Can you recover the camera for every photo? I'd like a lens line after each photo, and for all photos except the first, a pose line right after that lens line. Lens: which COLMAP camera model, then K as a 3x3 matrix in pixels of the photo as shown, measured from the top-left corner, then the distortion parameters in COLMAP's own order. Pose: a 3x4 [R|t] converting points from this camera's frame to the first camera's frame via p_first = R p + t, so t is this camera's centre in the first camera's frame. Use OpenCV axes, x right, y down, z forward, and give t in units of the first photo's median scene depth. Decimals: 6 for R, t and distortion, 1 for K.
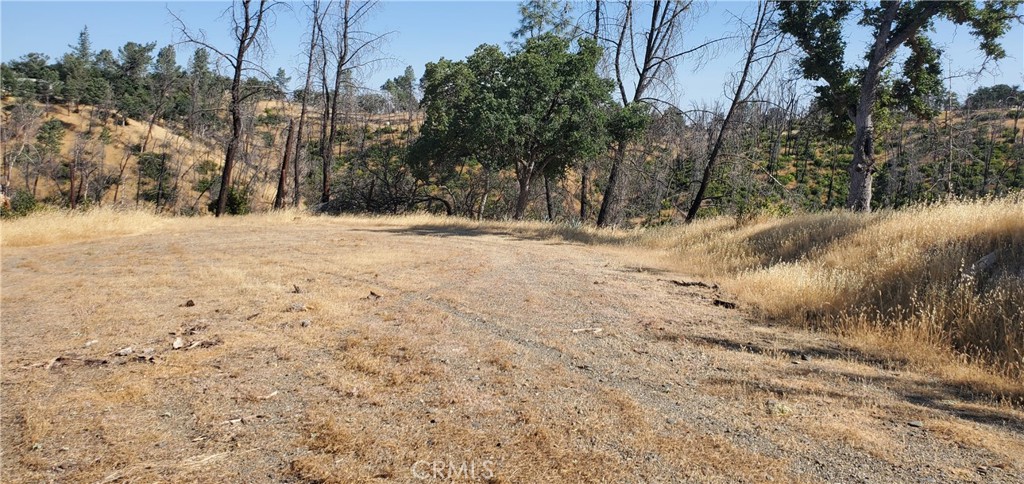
lens RADIAL K [[770.6, 0, 512.0], [0, 770.6, 242.0], [0, 0, 1]] dist [-0.012436, -0.002221]
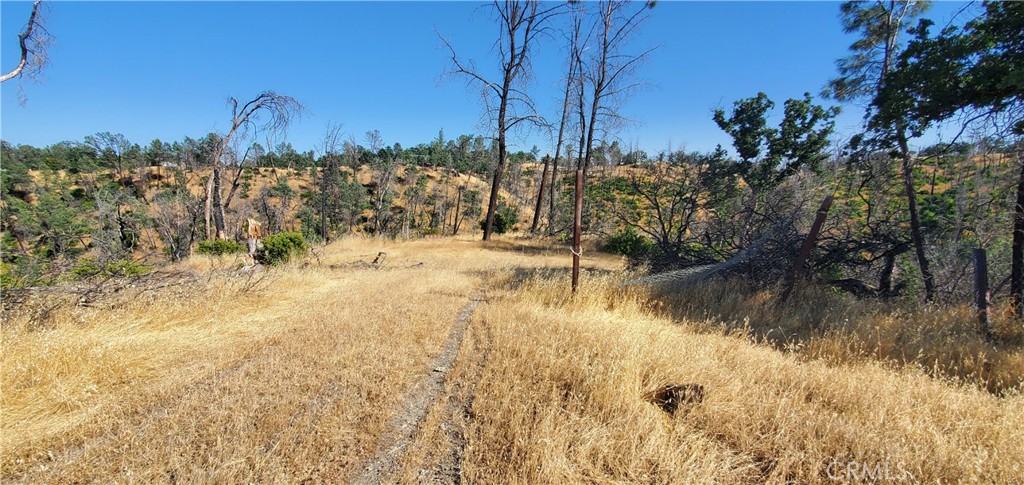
lens RADIAL K [[372.4, 0, 512.0], [0, 372.4, 242.5], [0, 0, 1]] dist [0.000201, -0.000005]
pose [[0.940770, 0.028920, -0.337811, -0.050248], [-0.021513, 0.999439, 0.025652, -0.011954], [0.338363, -0.016866, 0.940864, 0.155950]]
